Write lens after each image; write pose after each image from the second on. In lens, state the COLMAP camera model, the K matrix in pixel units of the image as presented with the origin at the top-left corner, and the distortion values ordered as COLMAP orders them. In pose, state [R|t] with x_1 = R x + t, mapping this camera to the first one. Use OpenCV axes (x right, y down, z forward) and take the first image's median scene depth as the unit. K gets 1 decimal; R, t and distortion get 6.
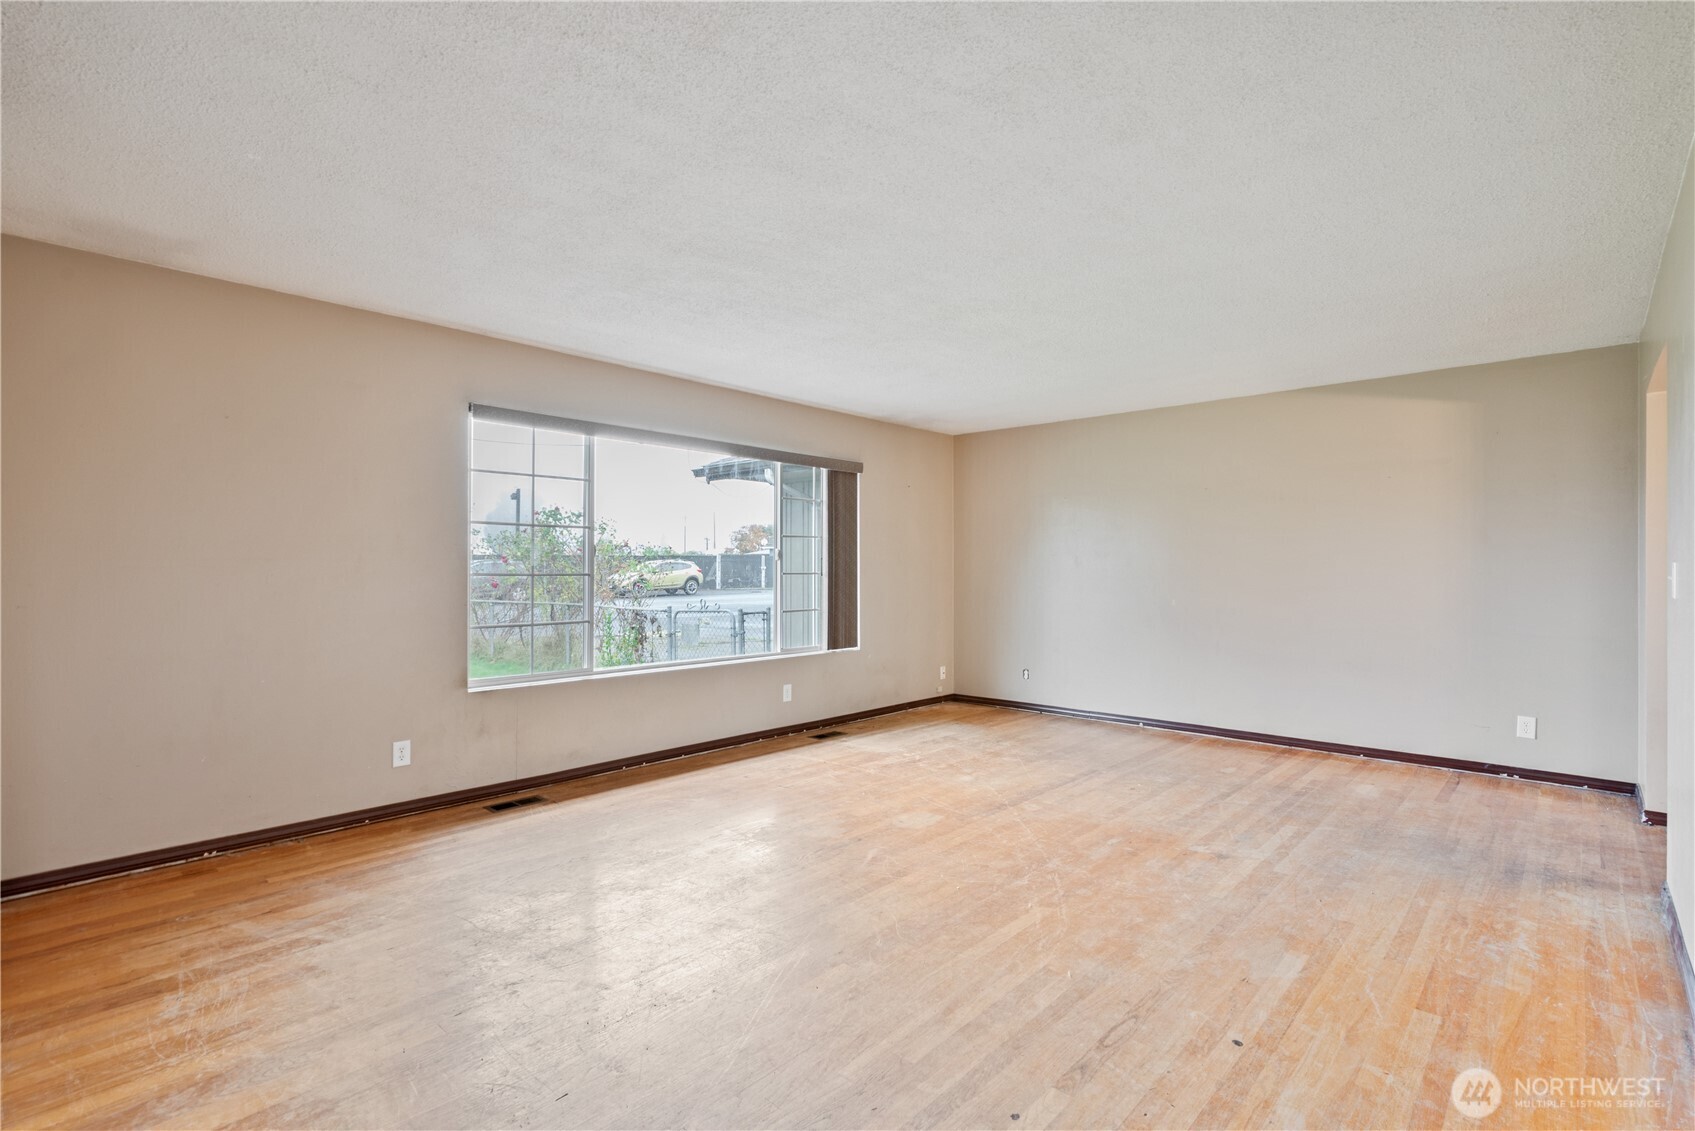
lens RADIAL K [[806.7, 0, 840.5], [0, 806.7, 568.8], [0, 0, 1]] dist [-0.001690, 0.001041]
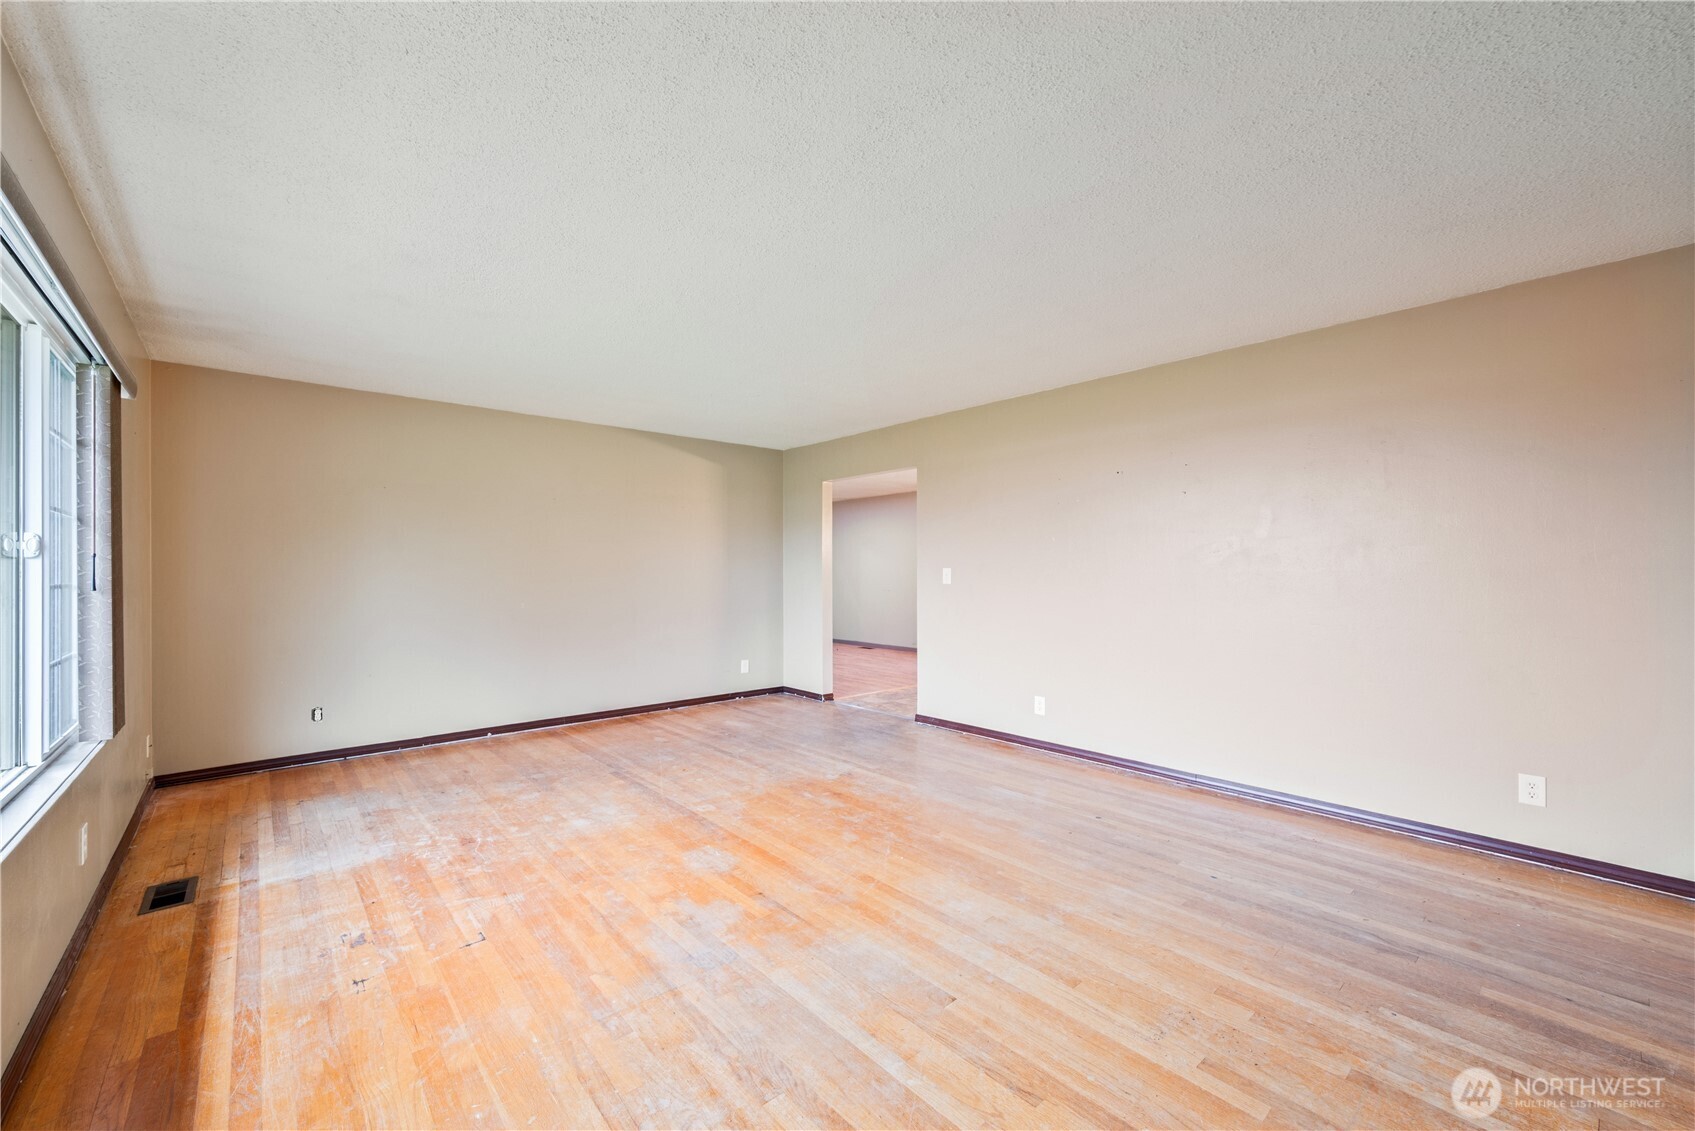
lens RADIAL K [[673.8, 0, 859.6], [0, 673.8, 574.5], [0, 0, 1]] dist [0.003478, 0.000349]
pose [[0.079388, -0.007443, 0.996816, -0.650114], [0.004585, 0.999964, 0.007102, -0.003776], [-0.996833, 0.004006, 0.079419, 0.811090]]
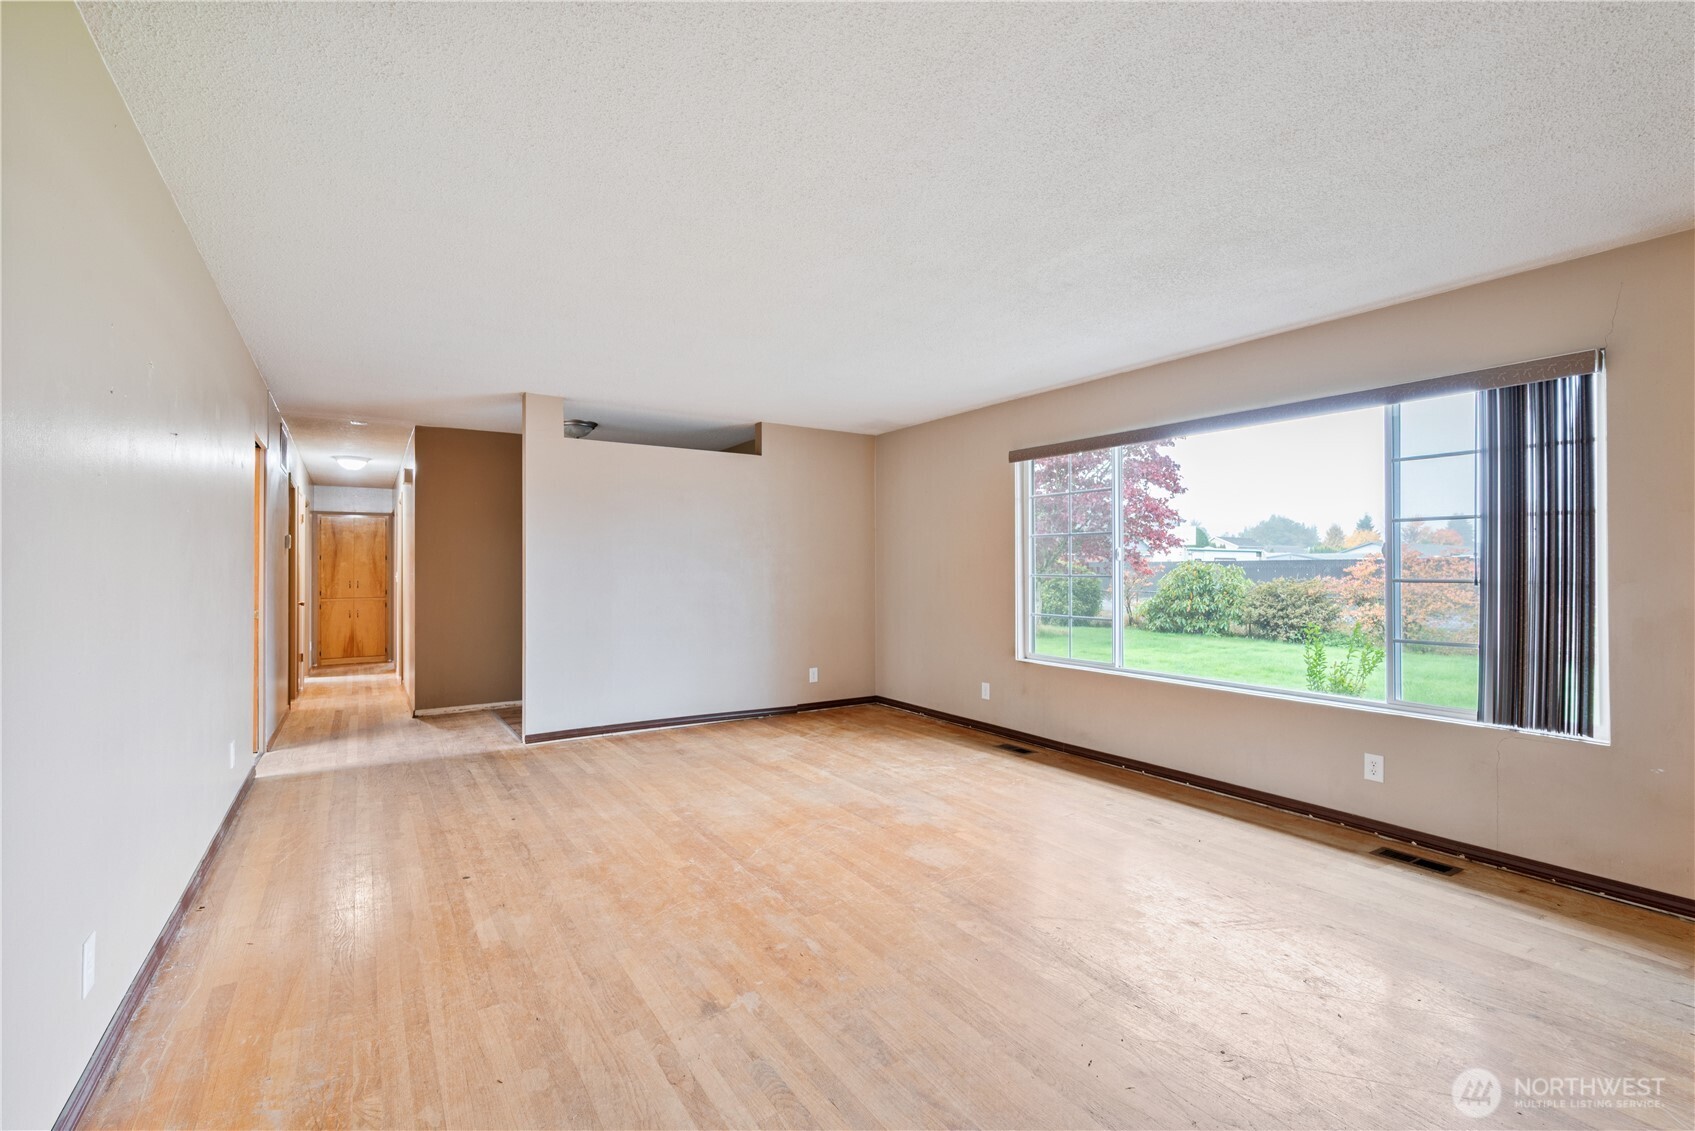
lens RADIAL K [[747.5, 0, 836.2], [0, 747.5, 563.4], [0, 0, 1]] dist [0.001871, -0.000623]
pose [[-0.256792, -0.008703, -0.966427, 0.954229], [-0.003863, 0.999961, -0.007978, -0.001043], [0.966459, 0.001684, -0.256816, 1.152963]]
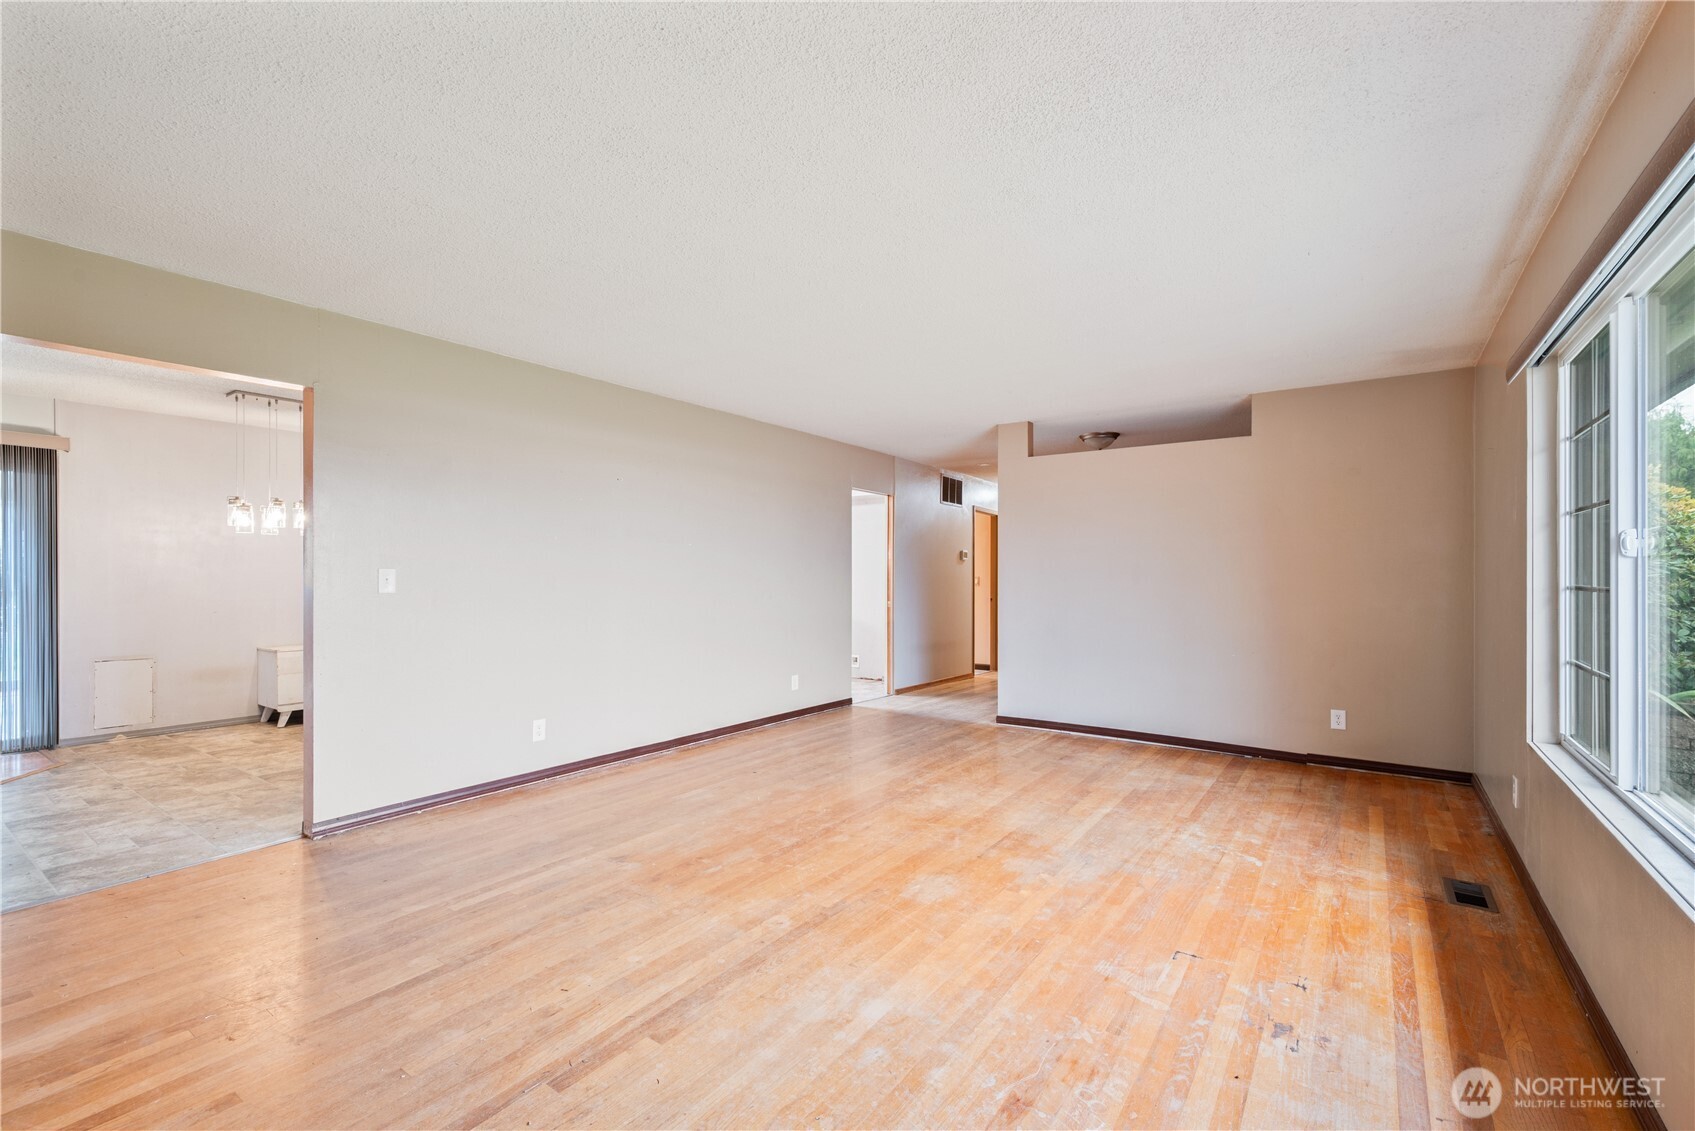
lens RADIAL K [[721.5, 0, 839.3], [0, 721.5, 569.4], [0, 0, 1]] dist [0.004385, -0.000114]
pose [[-0.992271, -0.004317, -0.124016, 0.288631], [-0.003802, 0.999983, -0.004396, -0.002977], [0.124033, -0.003890, -0.992271, 1.777873]]
